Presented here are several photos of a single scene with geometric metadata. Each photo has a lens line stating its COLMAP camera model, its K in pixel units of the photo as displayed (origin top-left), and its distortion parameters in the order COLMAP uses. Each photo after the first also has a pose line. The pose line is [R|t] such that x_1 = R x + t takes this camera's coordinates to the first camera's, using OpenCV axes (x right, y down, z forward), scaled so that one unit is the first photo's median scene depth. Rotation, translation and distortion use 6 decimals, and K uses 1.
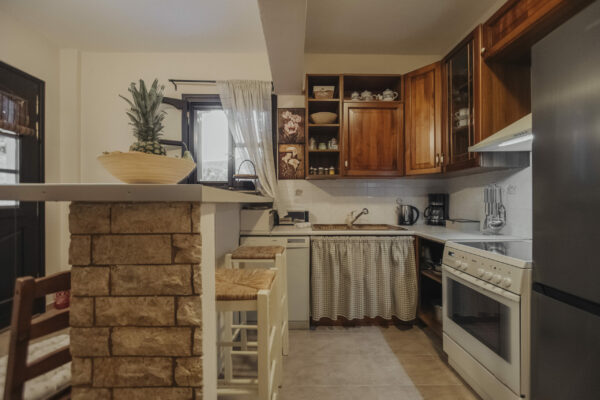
lens RADIAL K [[265.9, 0, 300.3], [0, 265.9, 200.7], [0, 0, 1]] dist [-0.002823, -0.000647]
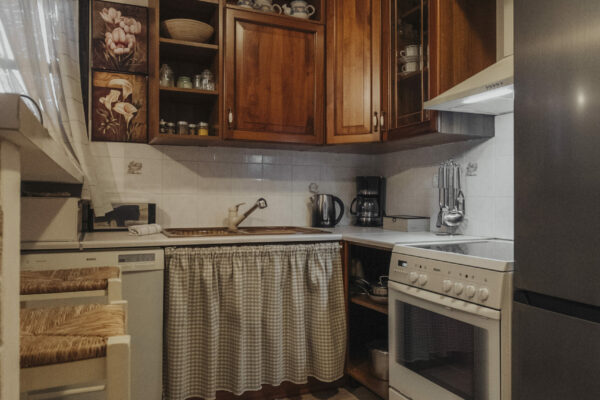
lens RADIAL K [[475.2, 0, 300.1], [0, 475.2, 200.6], [0, 0, 1]] dist [0.003968, -0.016898]
pose [[0.916687, 0.012285, 0.399417, -0.097705], [-0.008916, 0.999907, -0.010293, 0.048080], [-0.399506, 0.005874, 0.916712, 0.029740]]
